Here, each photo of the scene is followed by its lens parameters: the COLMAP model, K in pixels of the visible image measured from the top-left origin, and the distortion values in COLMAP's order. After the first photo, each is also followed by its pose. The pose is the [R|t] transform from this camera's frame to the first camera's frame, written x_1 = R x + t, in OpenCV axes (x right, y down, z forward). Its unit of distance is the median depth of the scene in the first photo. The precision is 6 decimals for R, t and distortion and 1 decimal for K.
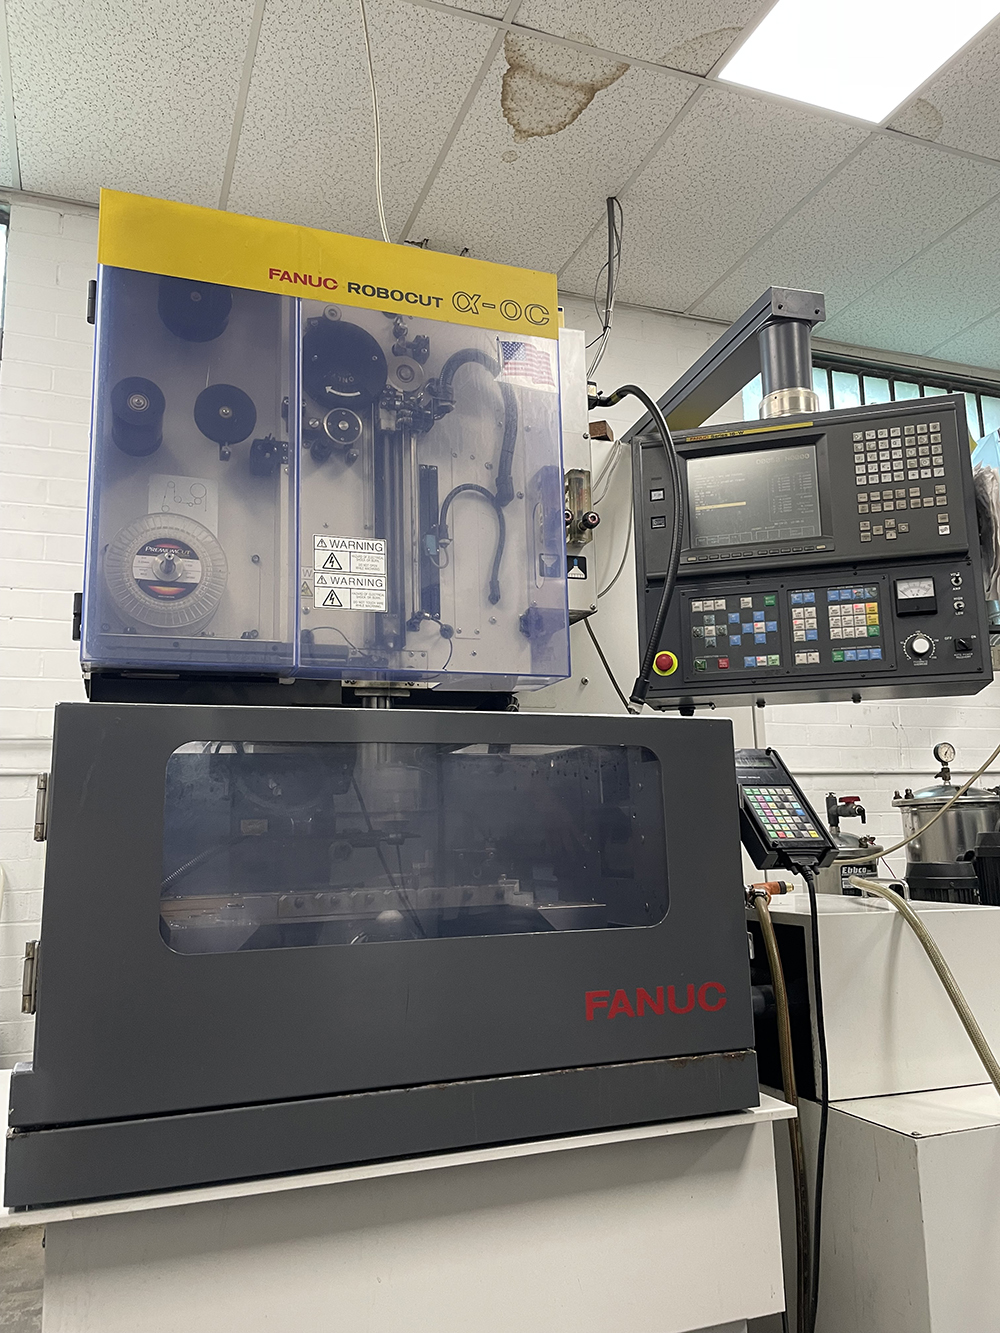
lens RADIAL K [[1011.6, 0, 500.0], [0, 1011.6, 666.5], [0, 0, 1]] dist [0.078377, -0.103947]
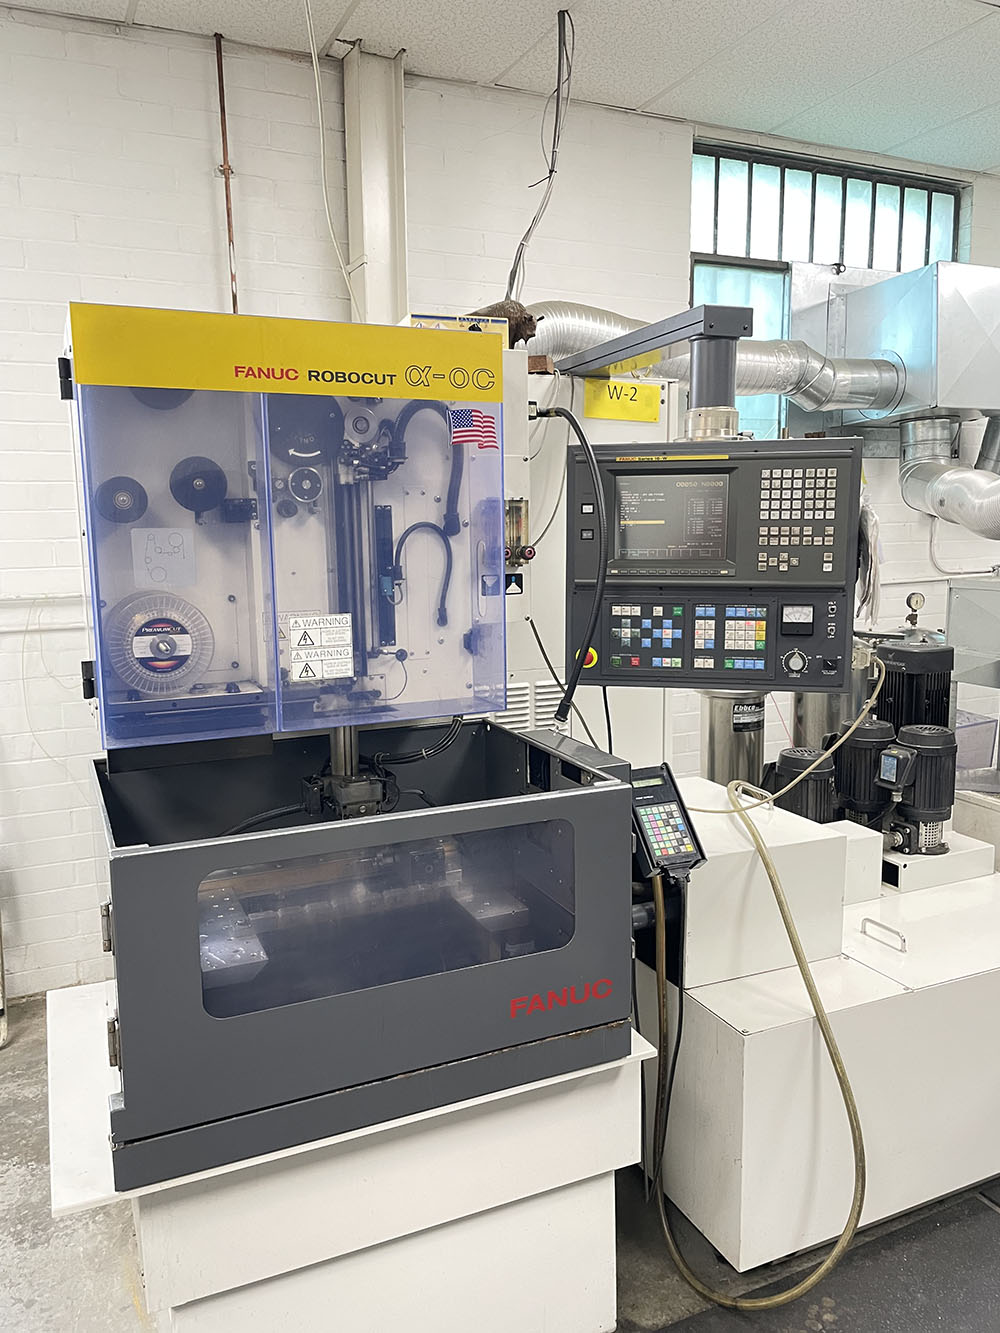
lens RADIAL K [[1011.6, 0, 500.0], [0, 1011.6, 666.5], [0, 0, 1]] dist [0.078377, -0.103947]
pose [[0.997692, 0.002200, 0.067873, -0.017721], [-0.023902, 0.946894, 0.320657, -0.384085], [-0.063563, -0.321539, 0.944760, -0.110545]]
